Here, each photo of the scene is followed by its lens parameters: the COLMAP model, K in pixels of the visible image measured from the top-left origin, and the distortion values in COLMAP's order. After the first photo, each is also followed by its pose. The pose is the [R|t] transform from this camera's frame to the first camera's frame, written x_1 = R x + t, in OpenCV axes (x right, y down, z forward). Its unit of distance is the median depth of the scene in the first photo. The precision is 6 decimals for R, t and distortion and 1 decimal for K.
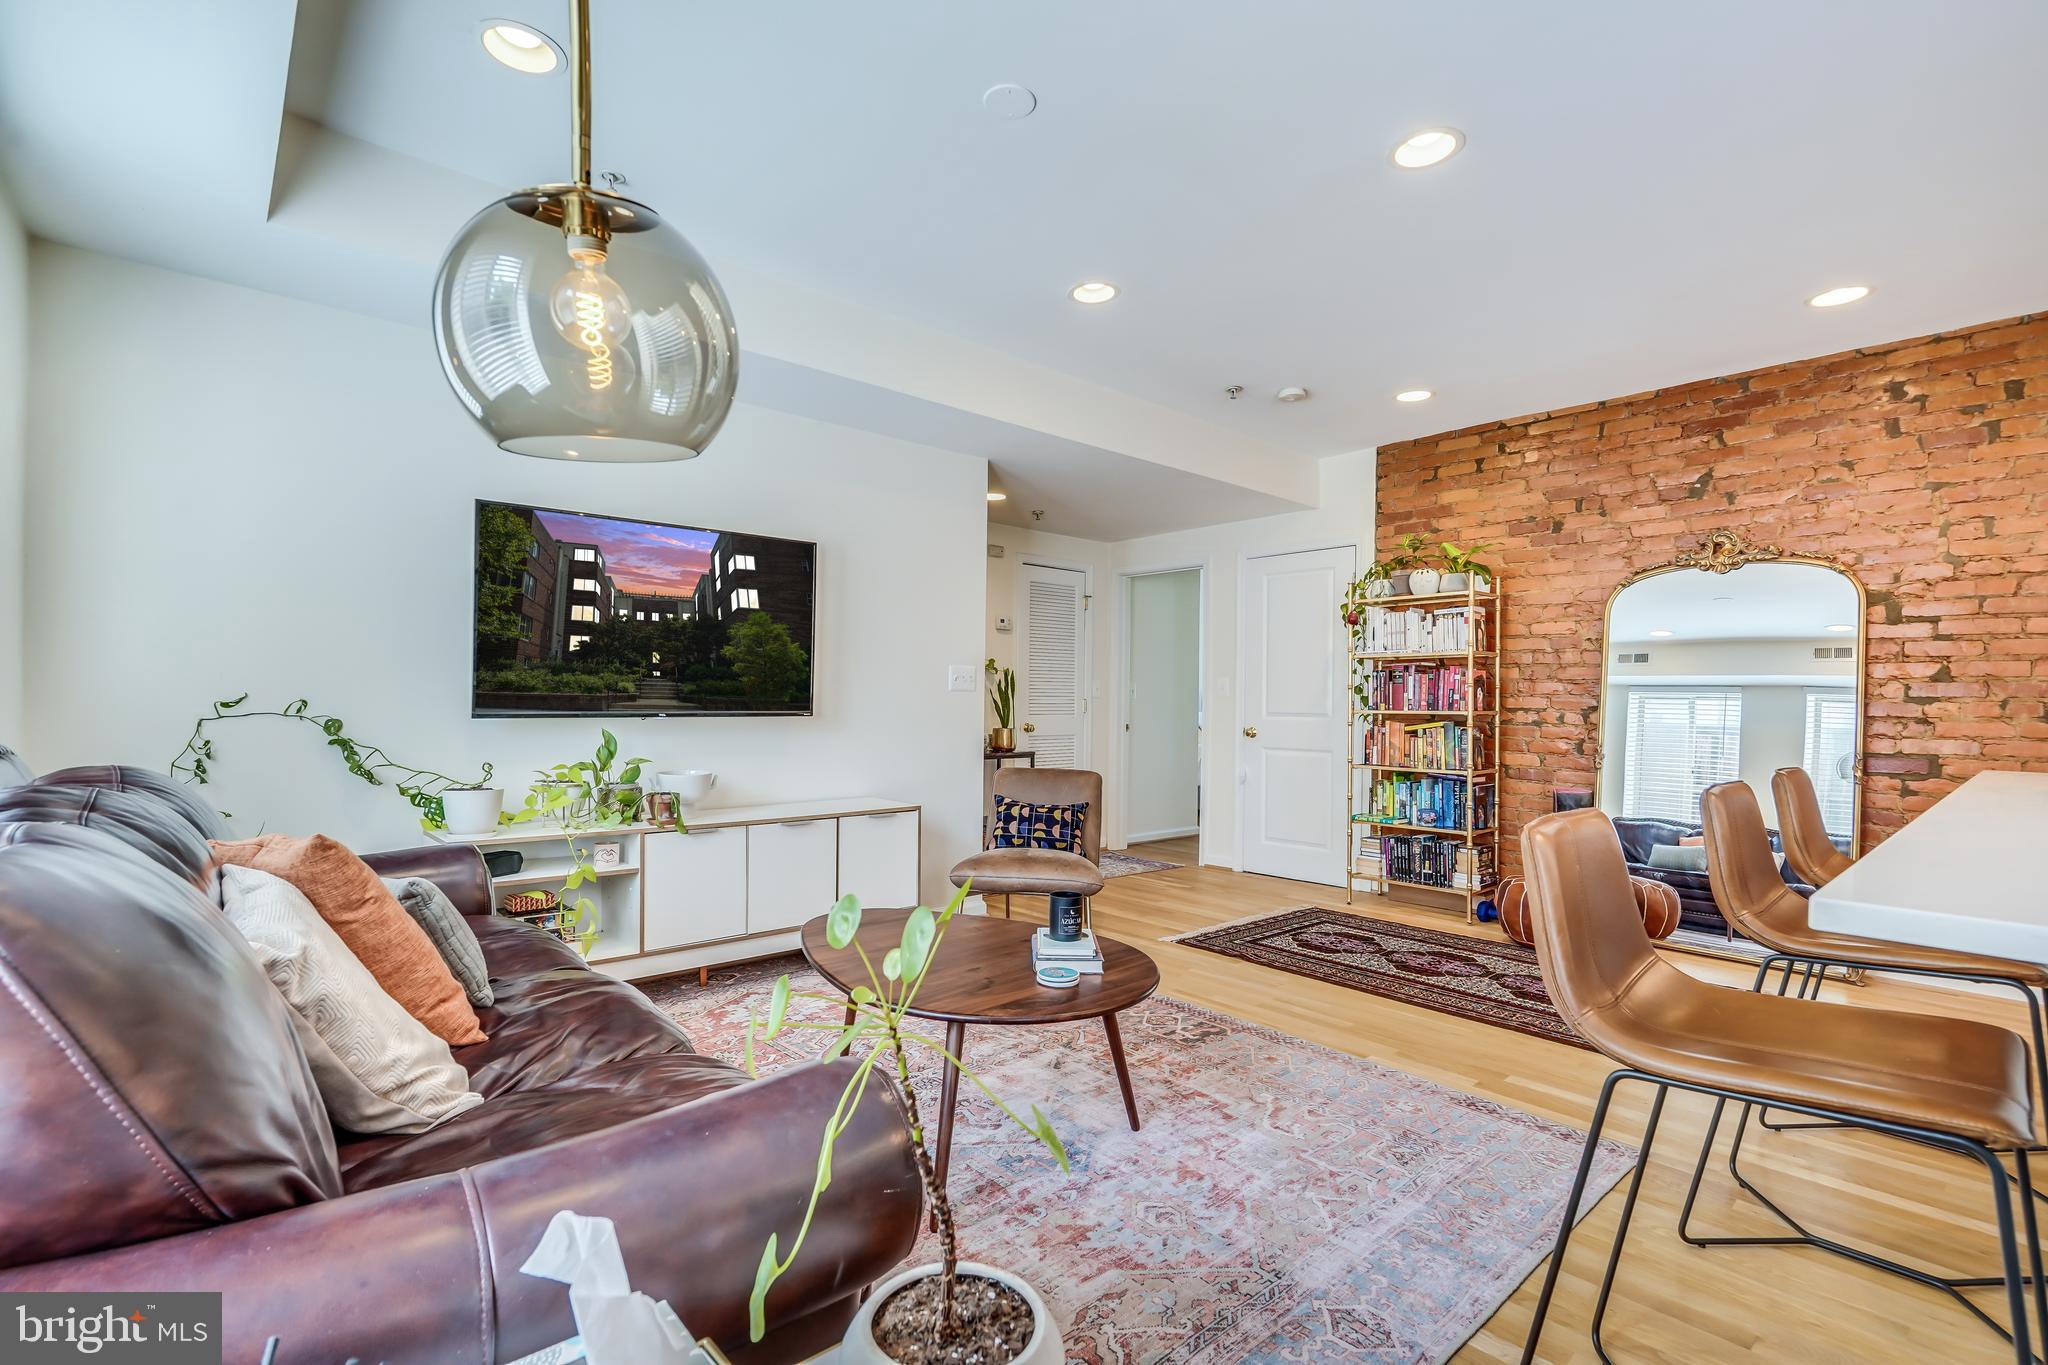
lens RADIAL K [[929.0, 0, 1037.0], [0, 929.0, 701.8], [0, 0, 1]] dist [0.007718, 0.000301]
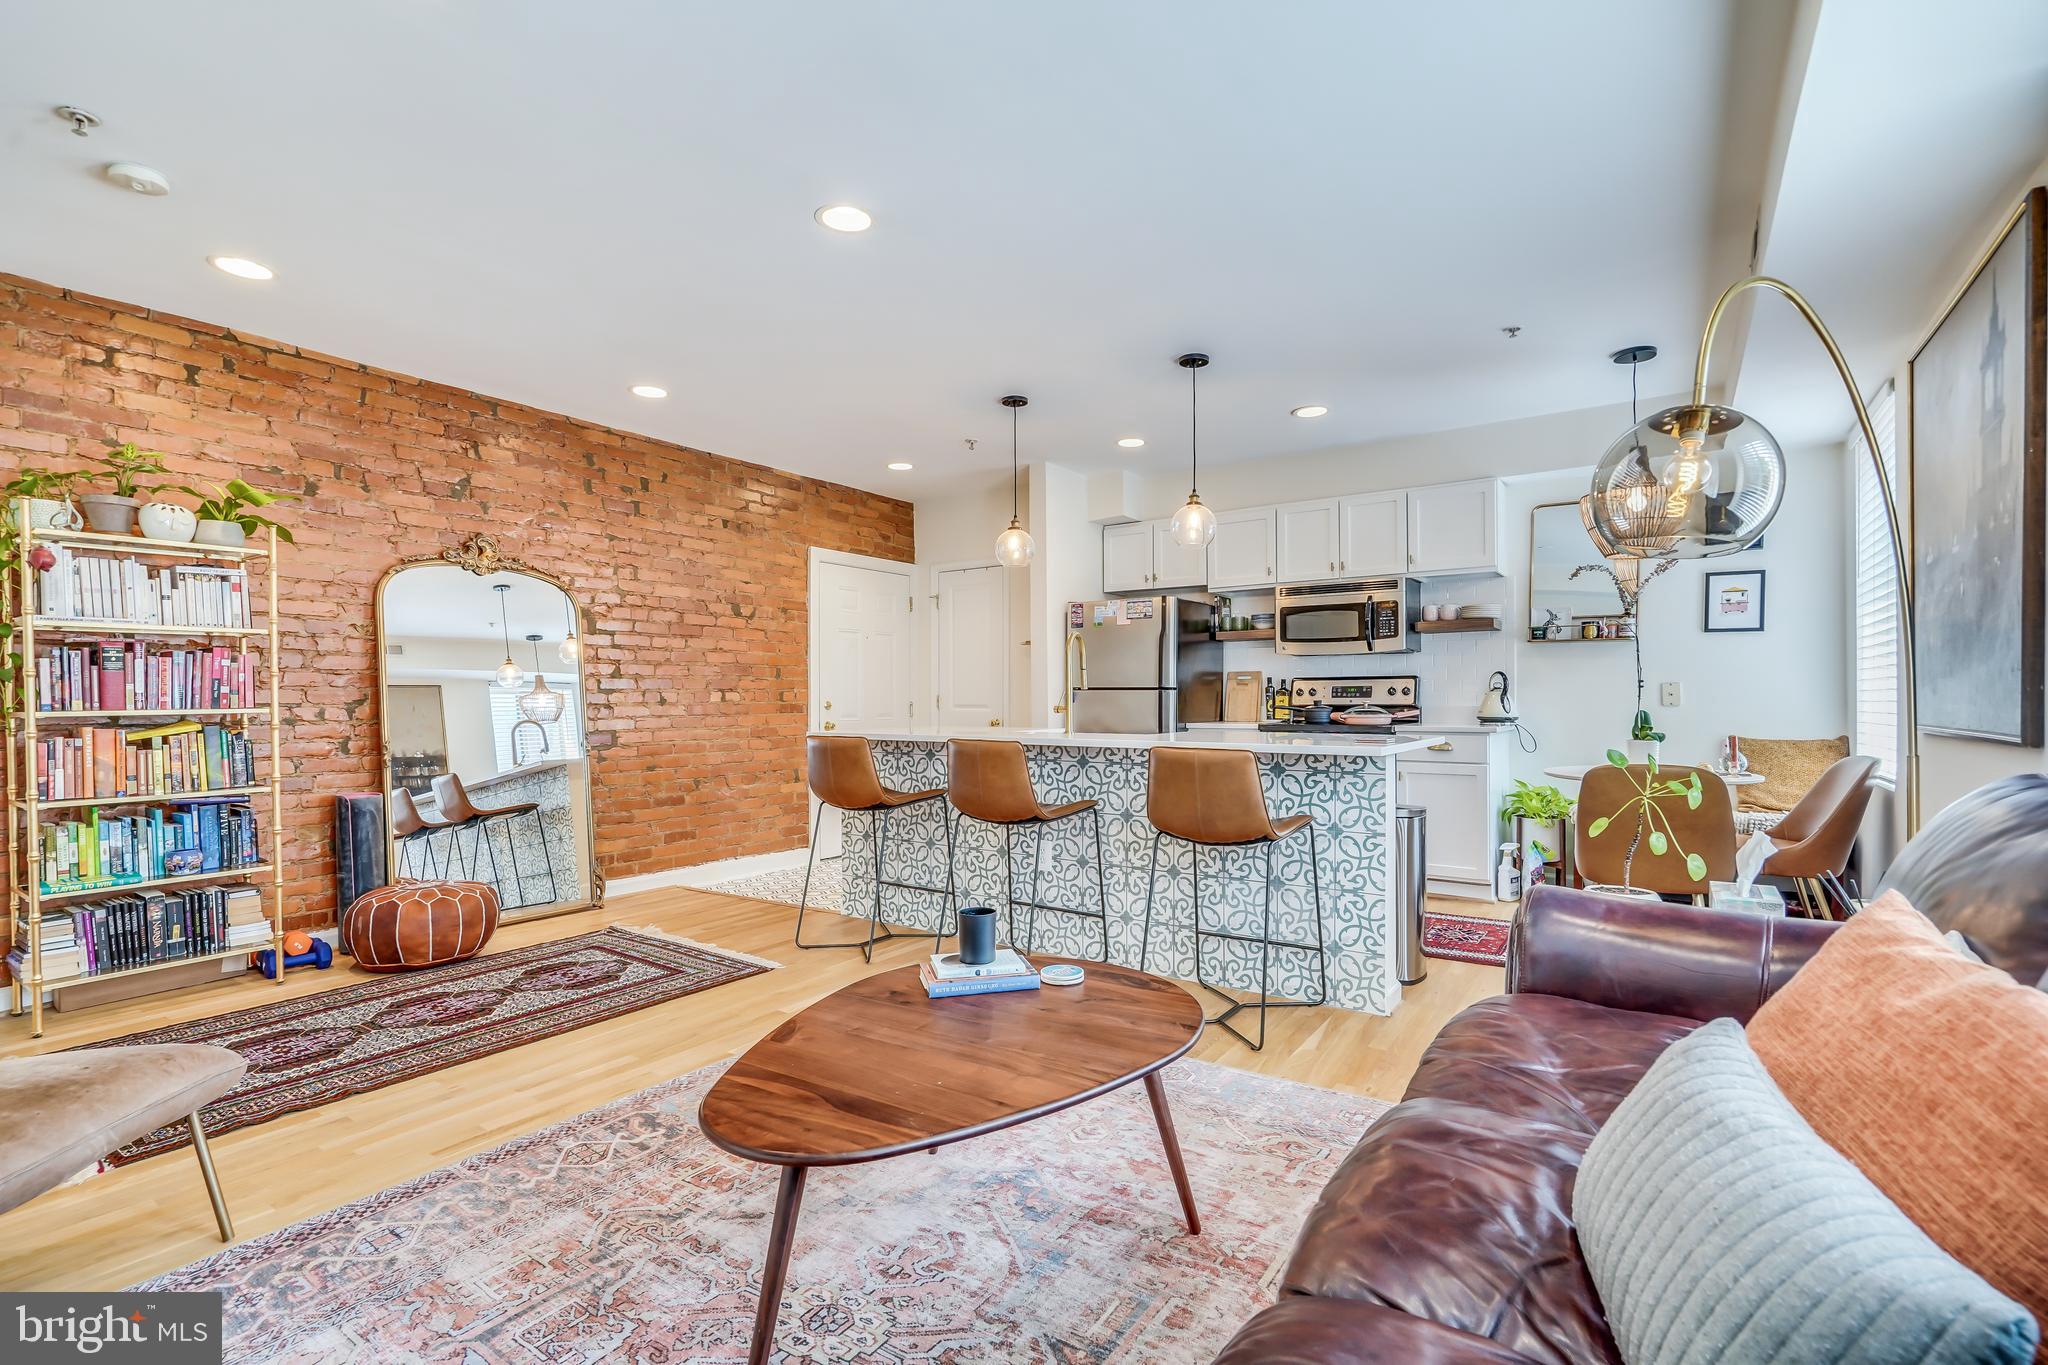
lens RADIAL K [[926.7, 0, 1023.5], [0, 926.7, 701.3], [0, 0, 1]] dist [-0.002375, 0.001273]
pose [[-0.214809, -0.015245, 0.976537, -0.486497], [0.004635, 0.999851, 0.016628, -0.006488], [-0.976645, 0.008098, -0.214706, 0.654981]]
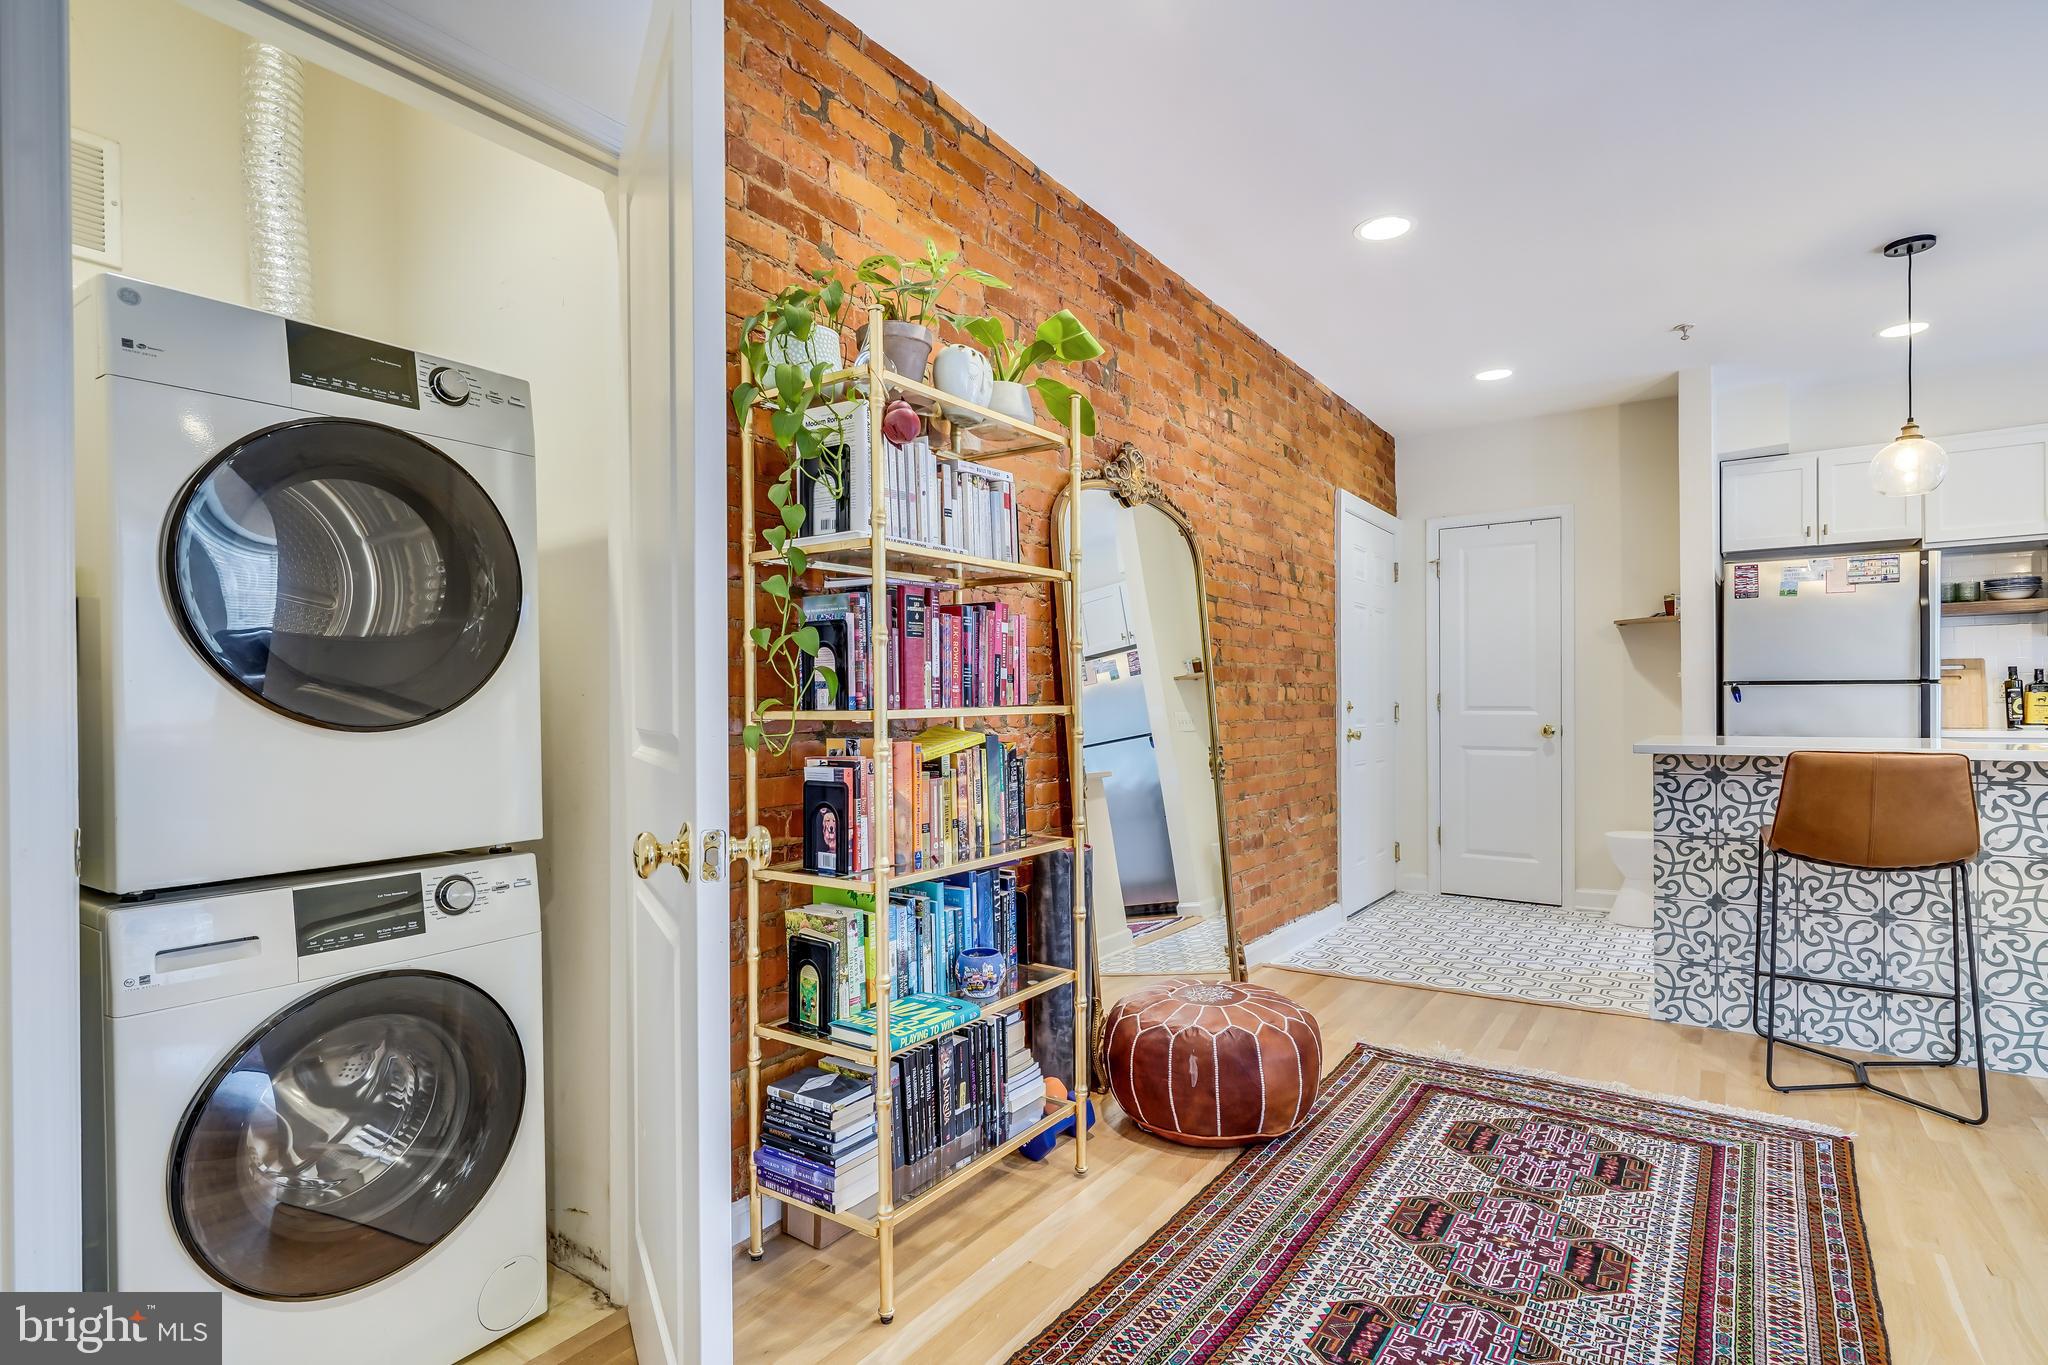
lens RADIAL K [[1019.7, 0, 1024.7], [0, 1019.7, 704.5], [0, 0, 1]] dist [-0.000060, 0.001098]
pose [[-0.211970, -0.012604, 0.977195, -0.017771], [0.005573, 0.999885, 0.014106, 0.002693], [-0.977260, 0.008436, -0.211876, 1.323317]]
